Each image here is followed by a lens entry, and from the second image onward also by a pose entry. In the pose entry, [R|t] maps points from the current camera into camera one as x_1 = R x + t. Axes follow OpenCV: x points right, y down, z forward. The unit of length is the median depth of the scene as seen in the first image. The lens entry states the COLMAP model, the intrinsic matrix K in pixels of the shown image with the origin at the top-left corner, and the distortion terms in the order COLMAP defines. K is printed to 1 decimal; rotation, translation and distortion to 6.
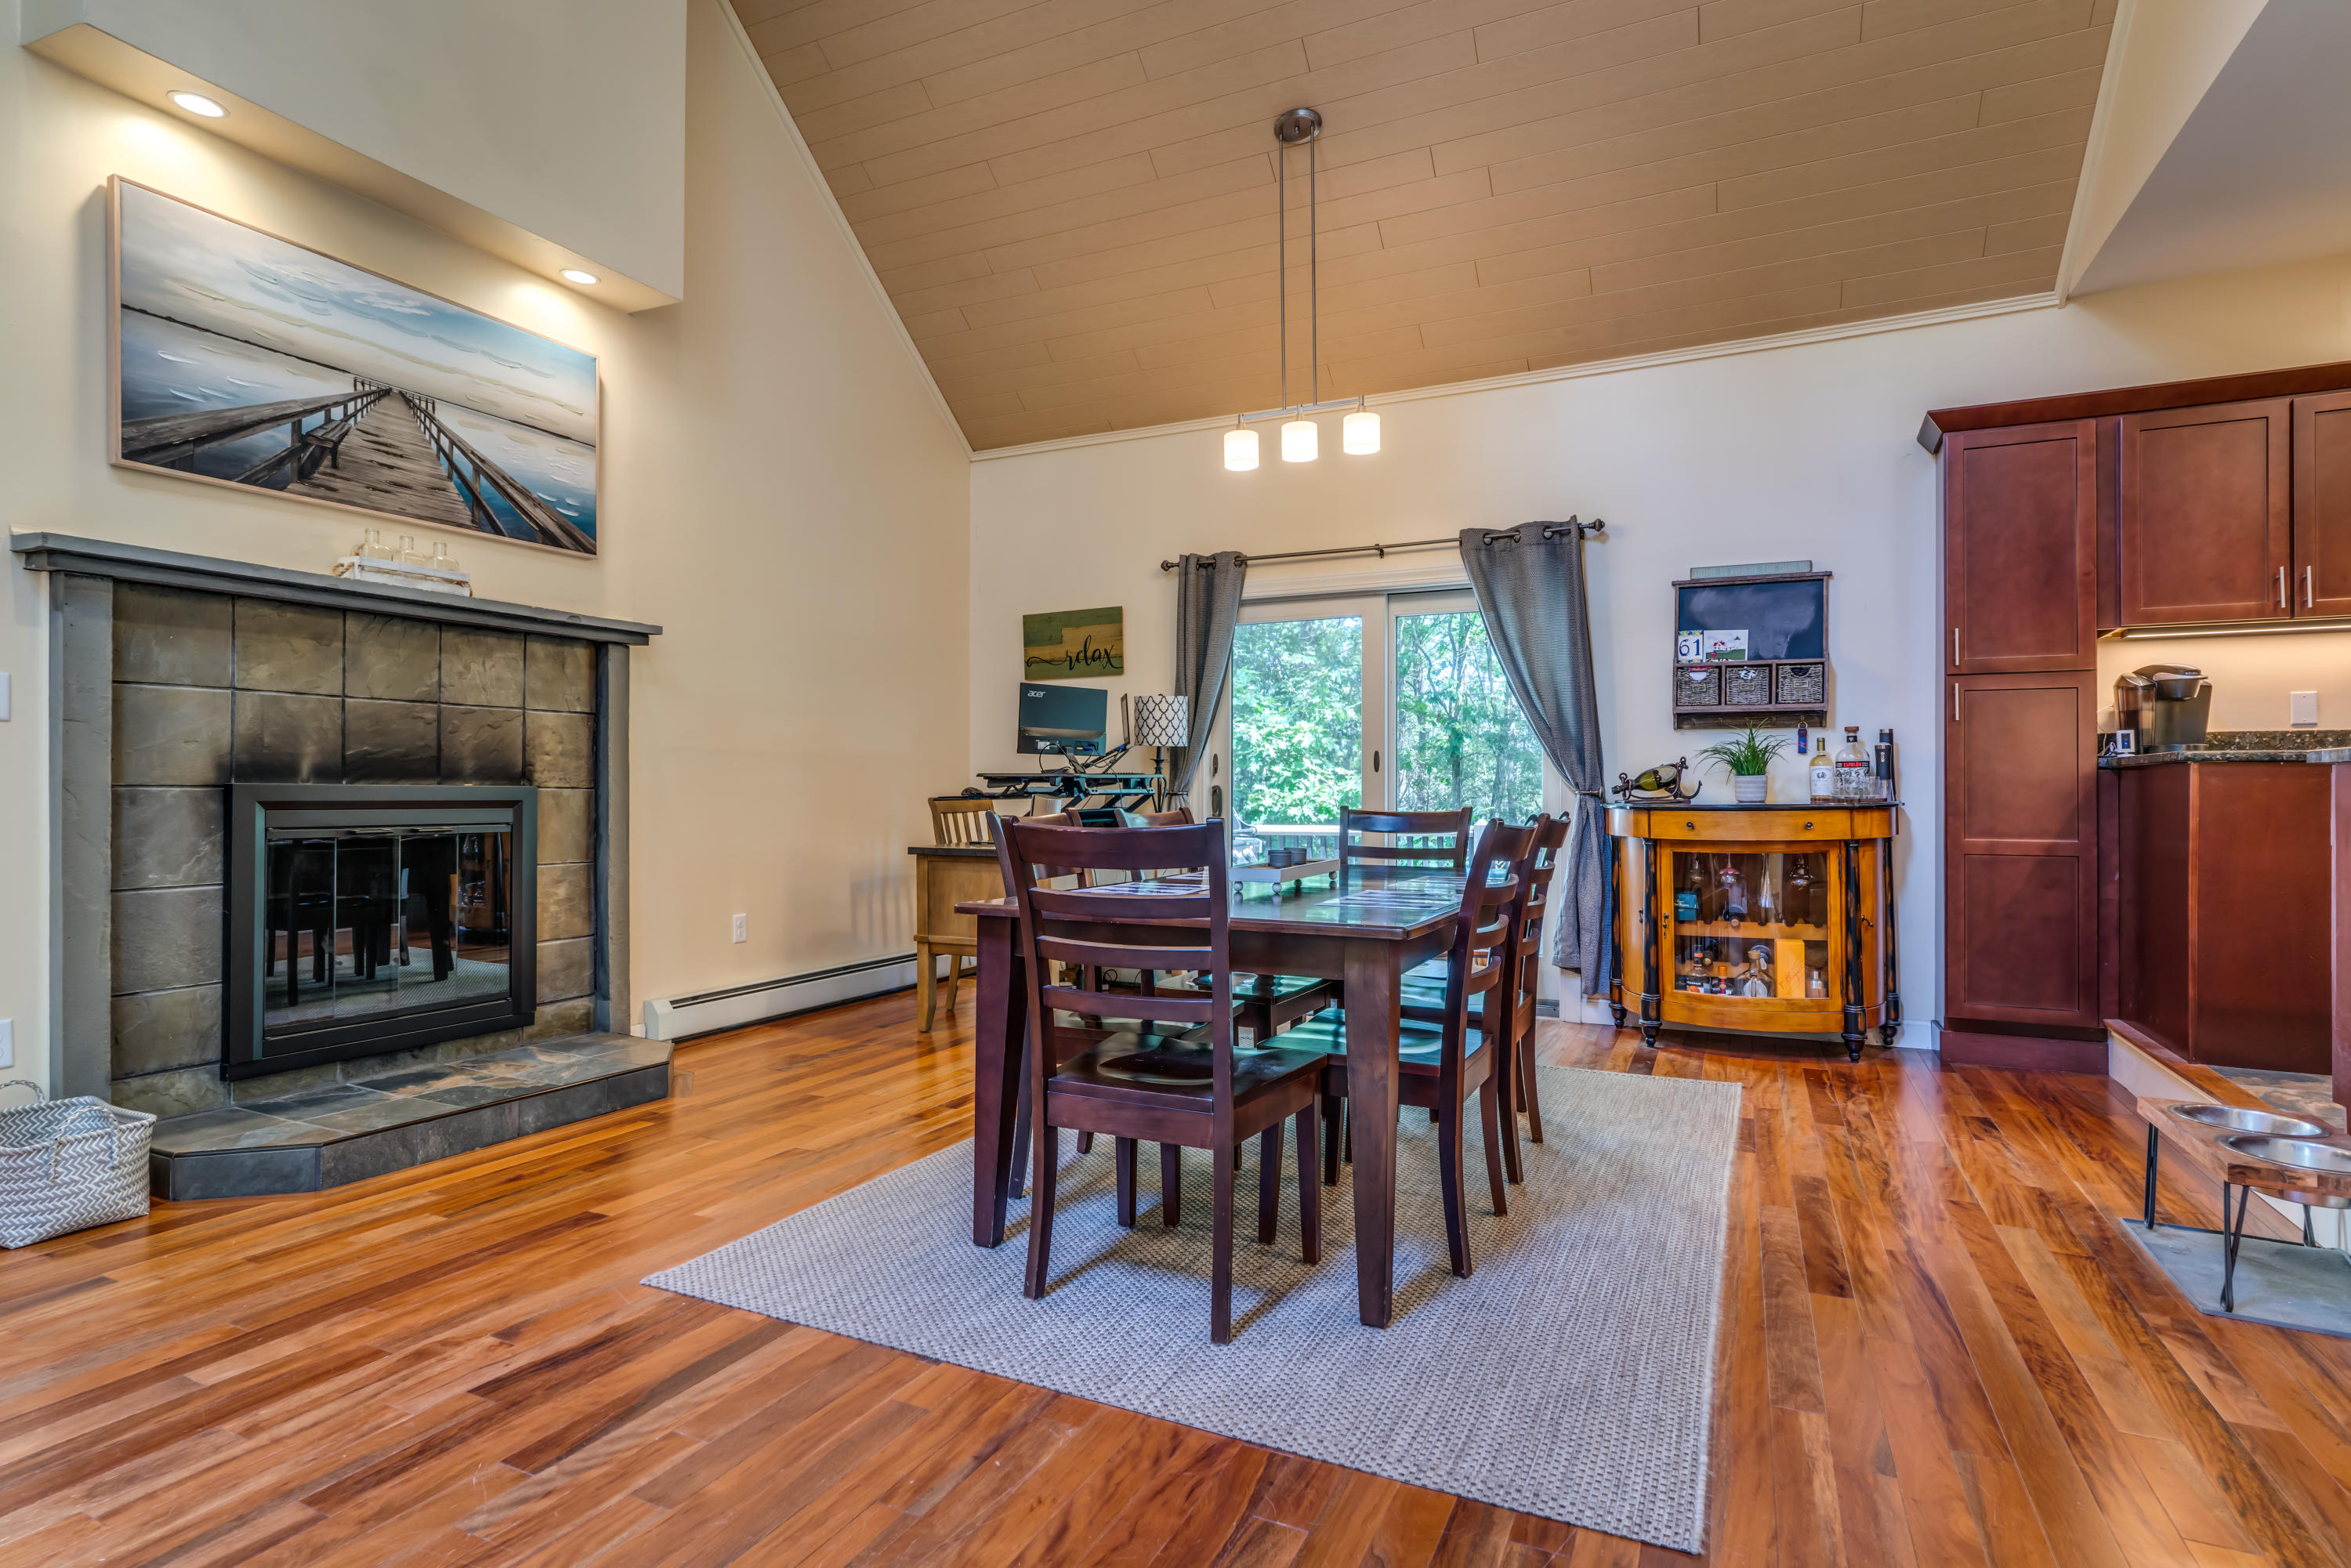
lens RADIAL K [[1197.0, 0, 1141.5], [0, 1197.0, 782.9], [0, 0, 1]] dist [-0.012068, 0.008517]
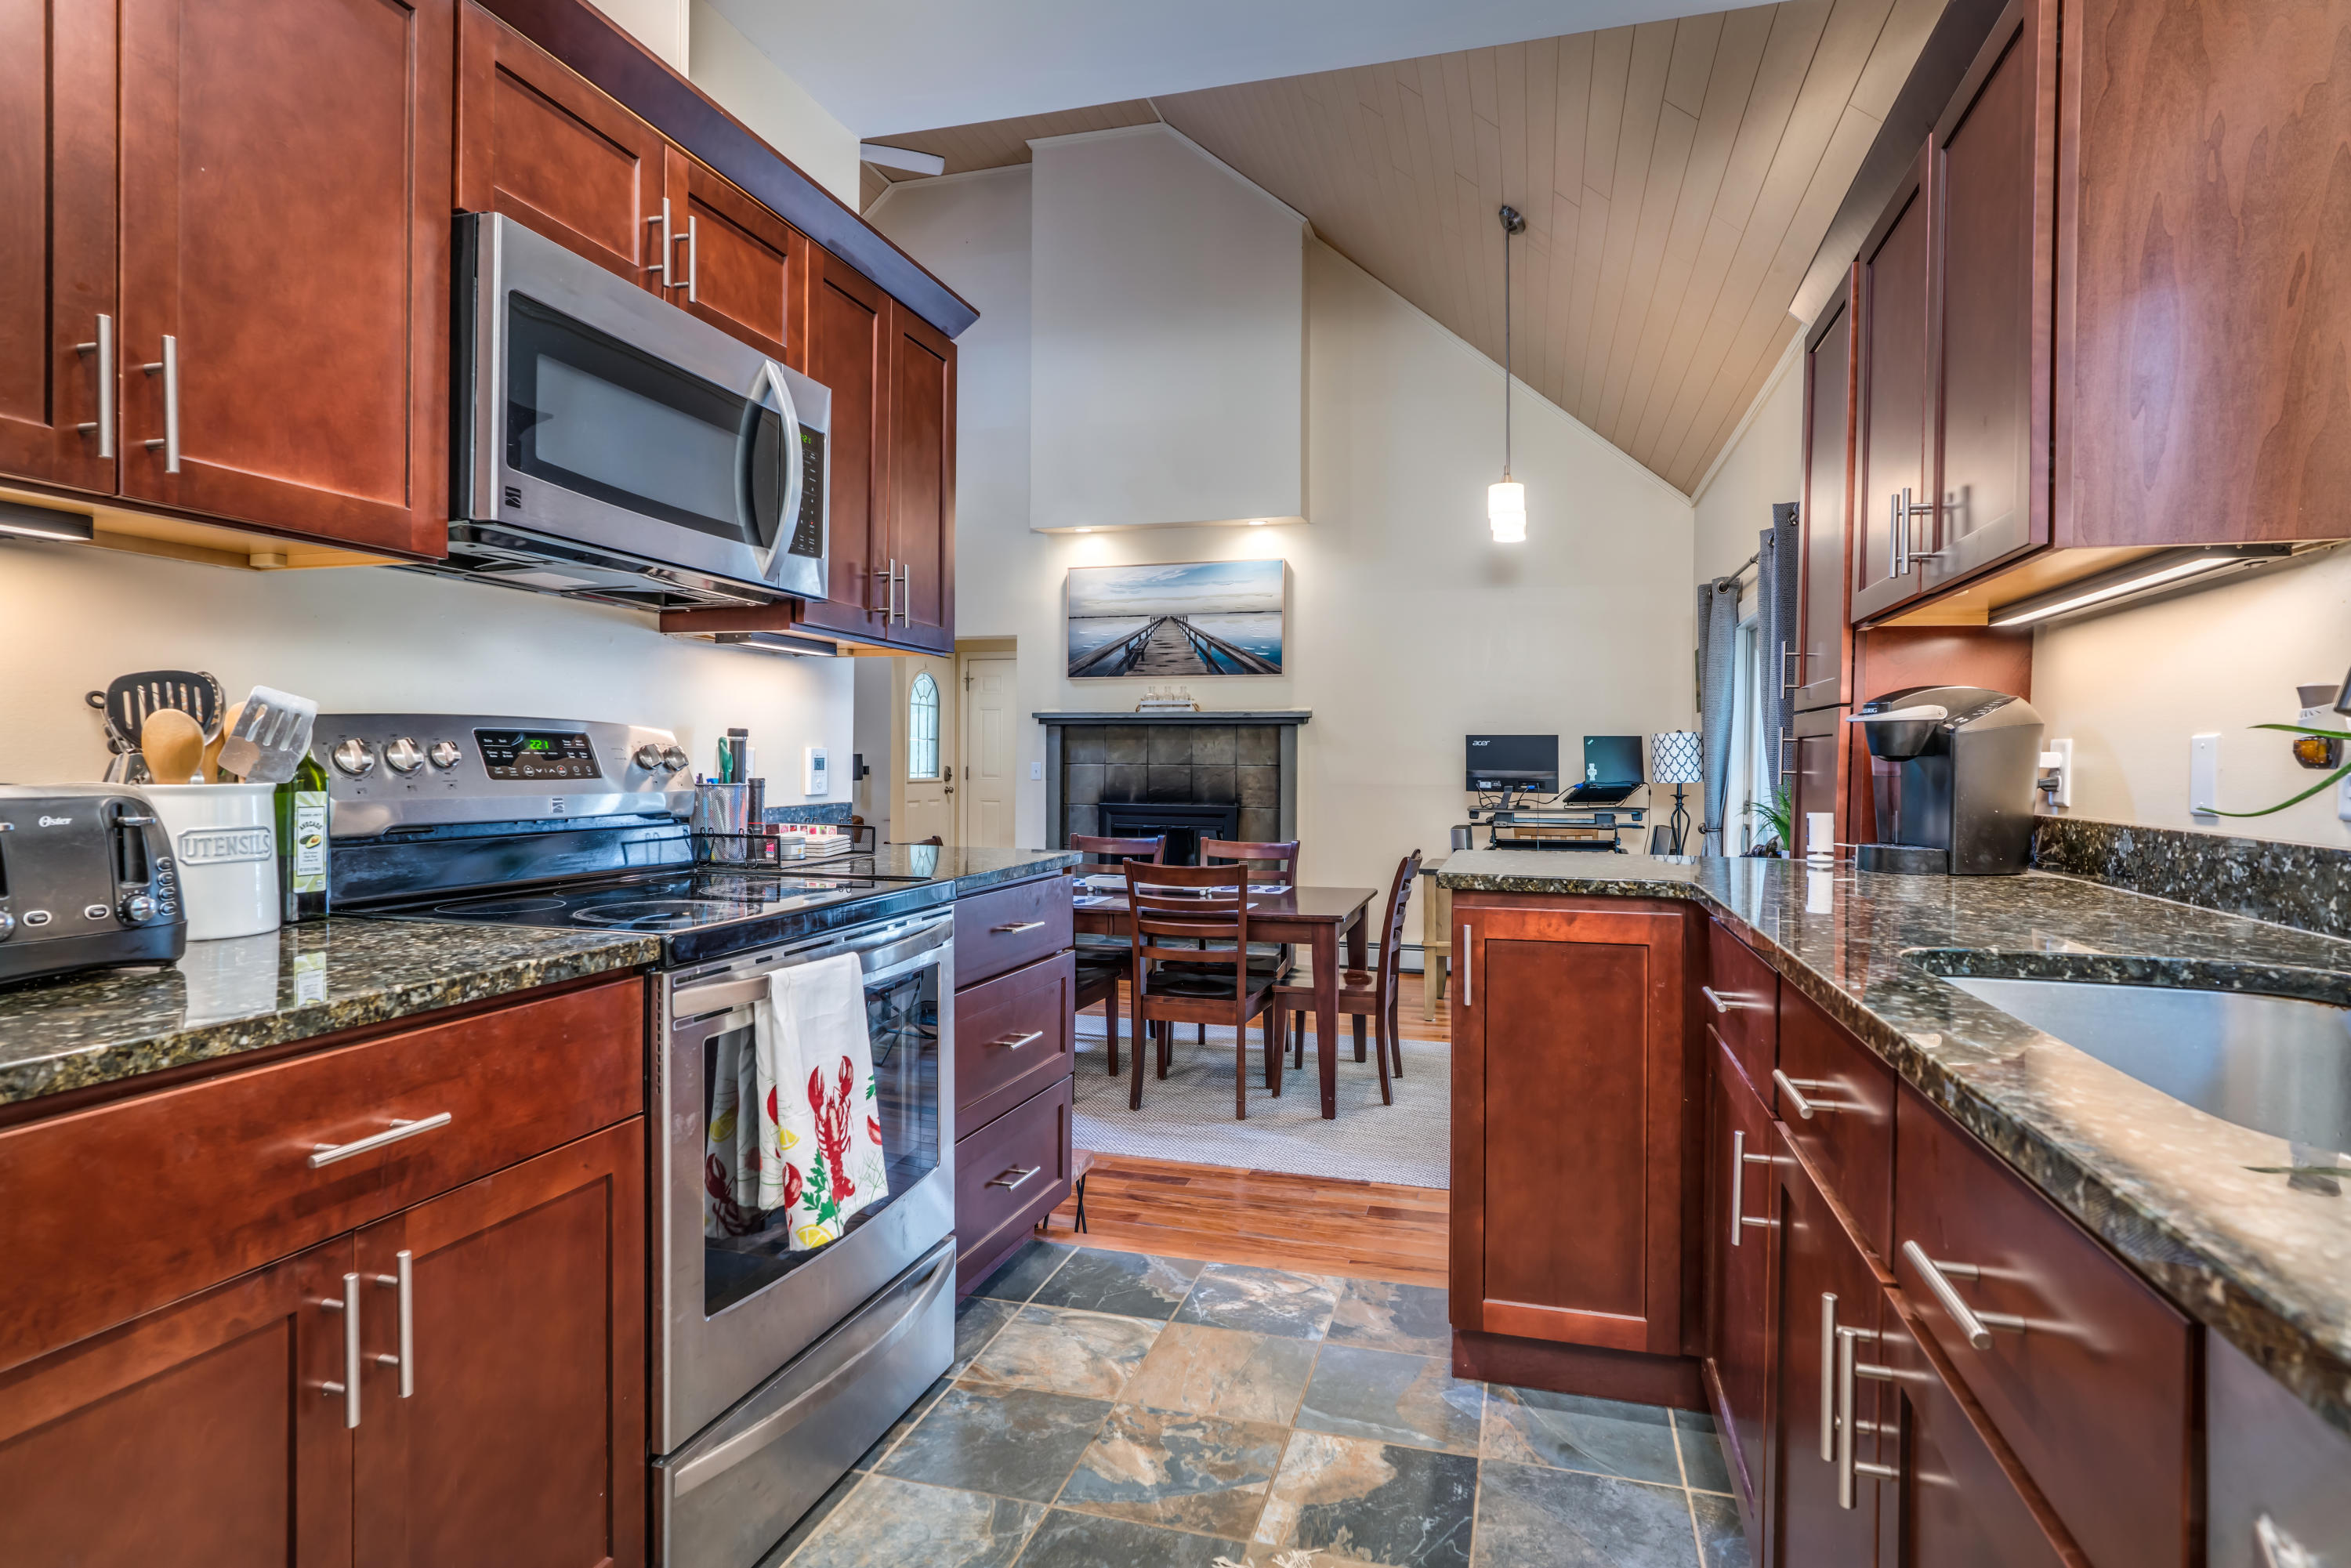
lens RADIAL K [[1178.0, 0, 1189.0], [0, 1178.0, 771.6], [0, 0, 1]] dist [-0.000112, 0.000186]
pose [[0.187669, 0.007602, -0.982203, 1.373257], [-0.001589, 0.999971, 0.007436, -0.070302], [0.982231, 0.000165, 0.187676, 0.627280]]
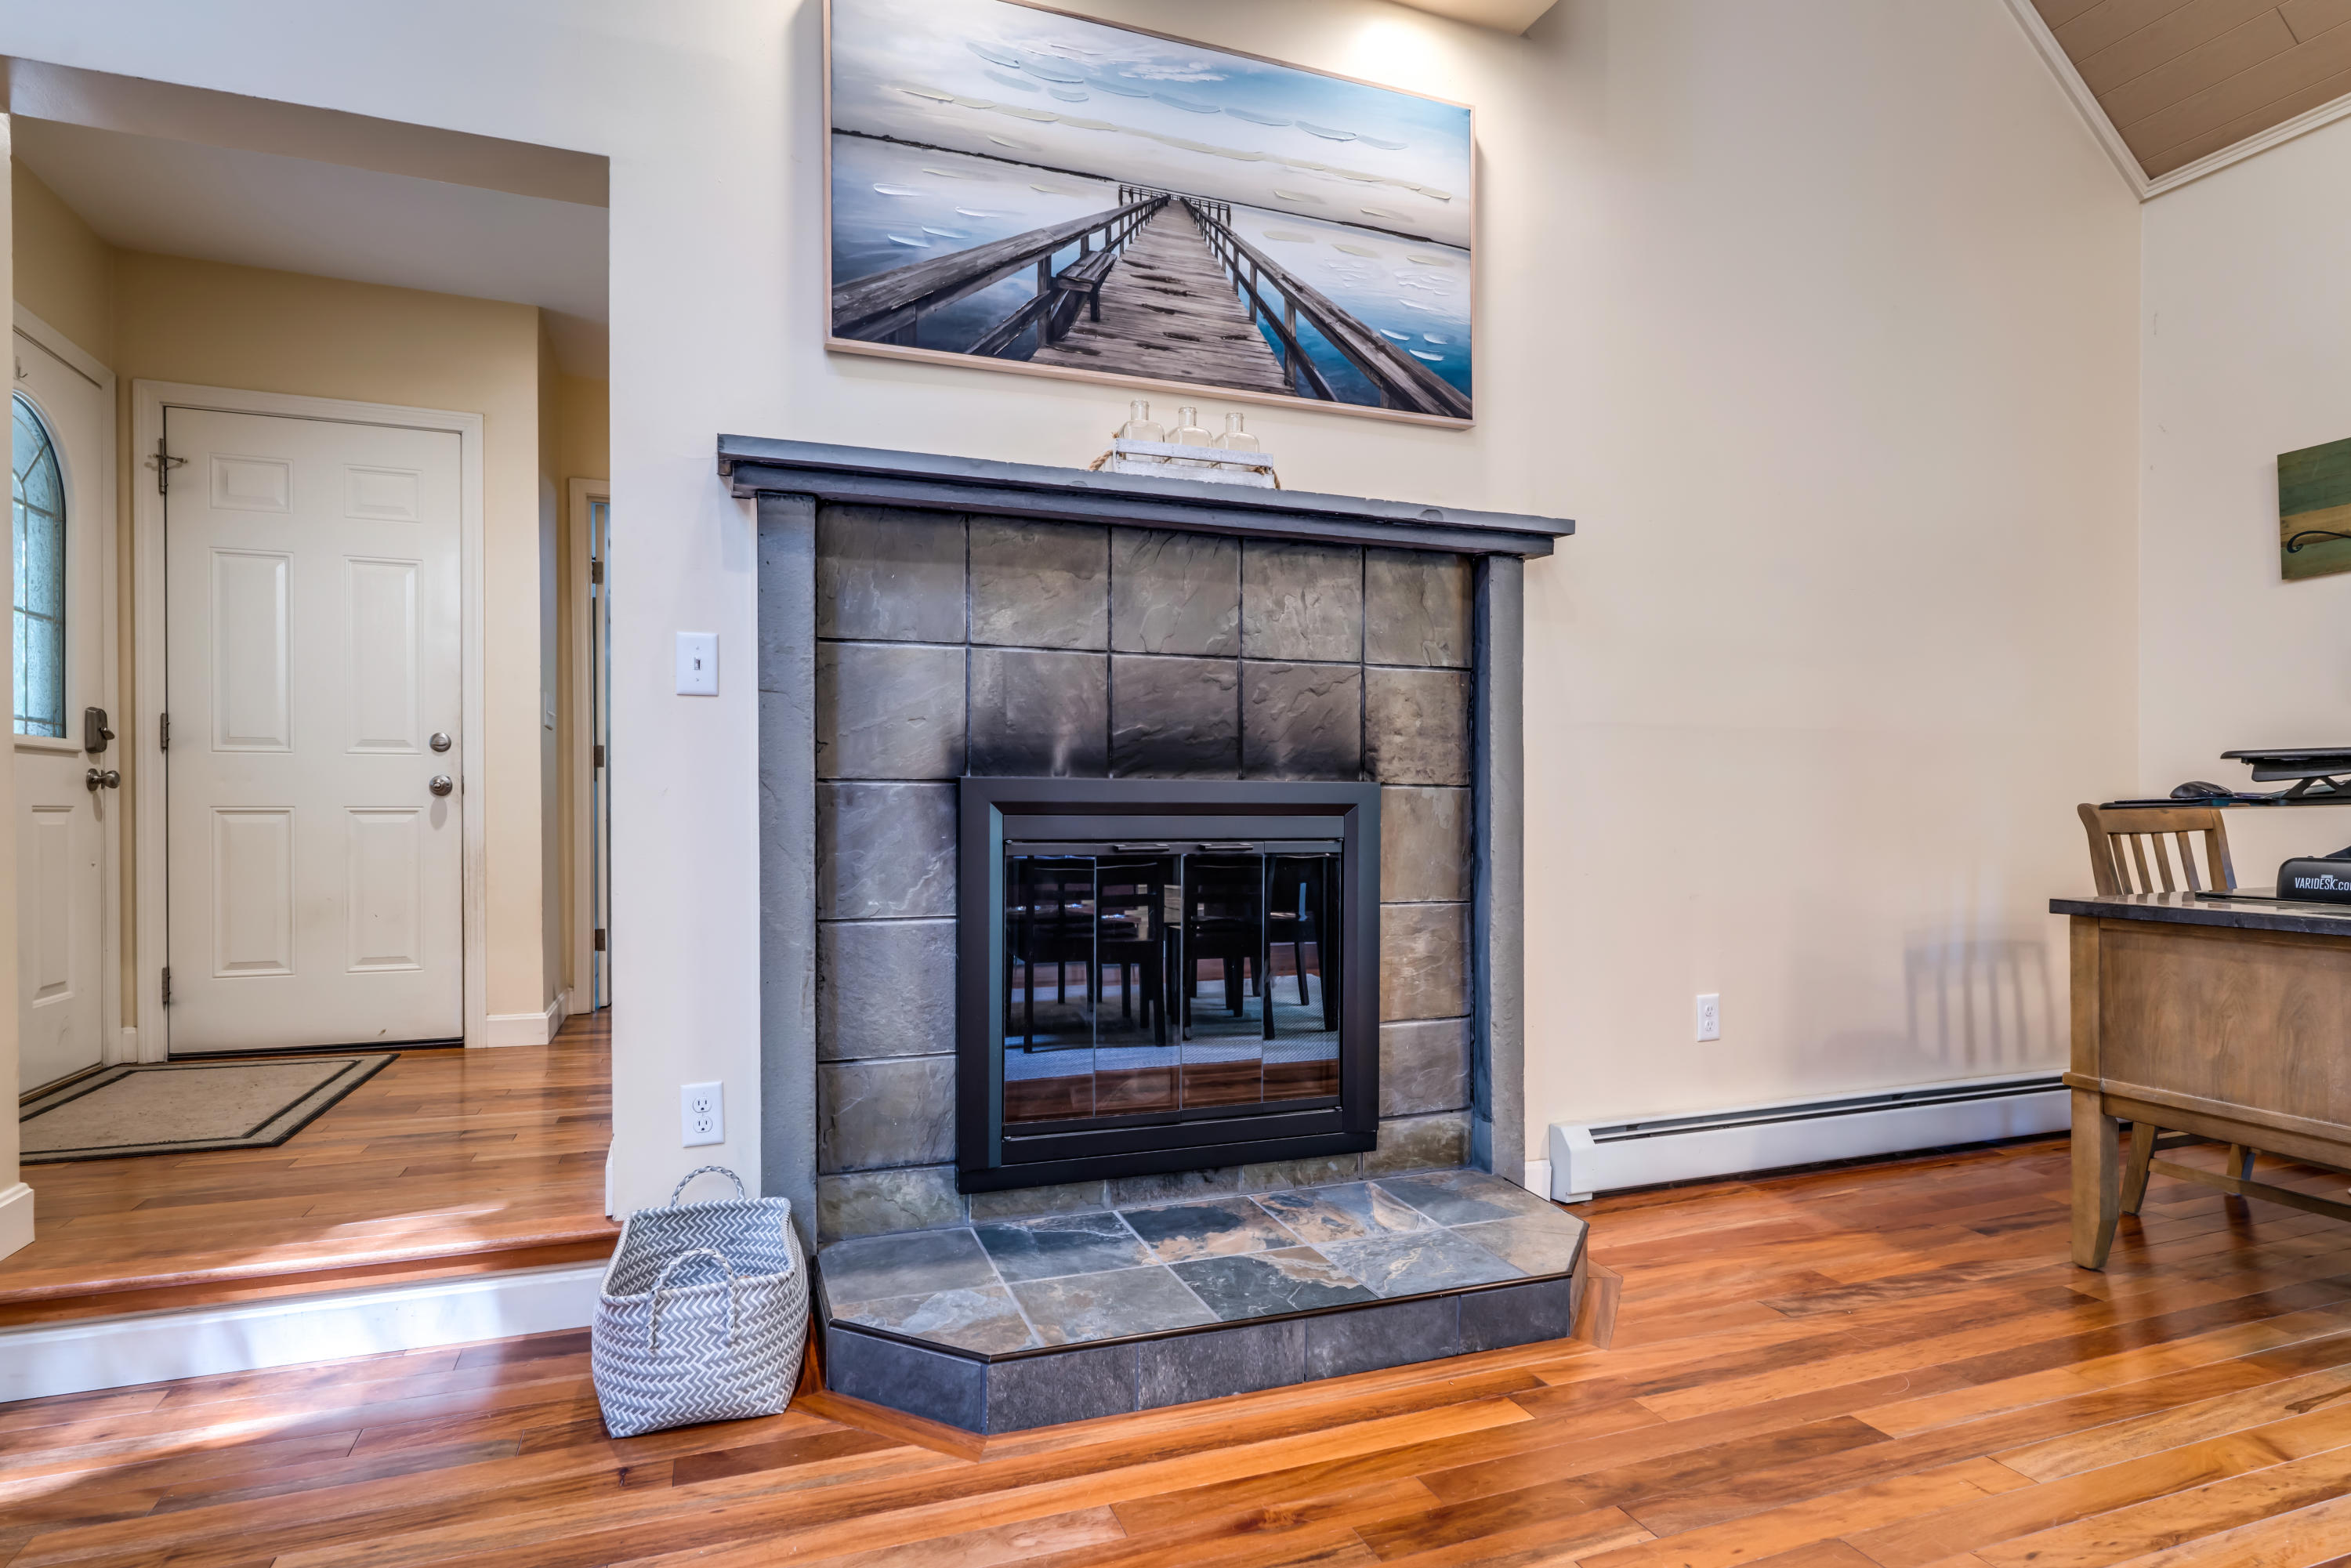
lens RADIAL K [[1213.6, 0, 1162.6], [0, 1213.6, 811.3], [0, 0, 1]] dist [-0.009987, 0.001920]
pose [[0.729467, 0.002883, -0.684010, -0.154641], [0.004169, 0.999954, 0.008661, 0.013247], [0.684004, -0.009170, 0.729421, 0.475284]]
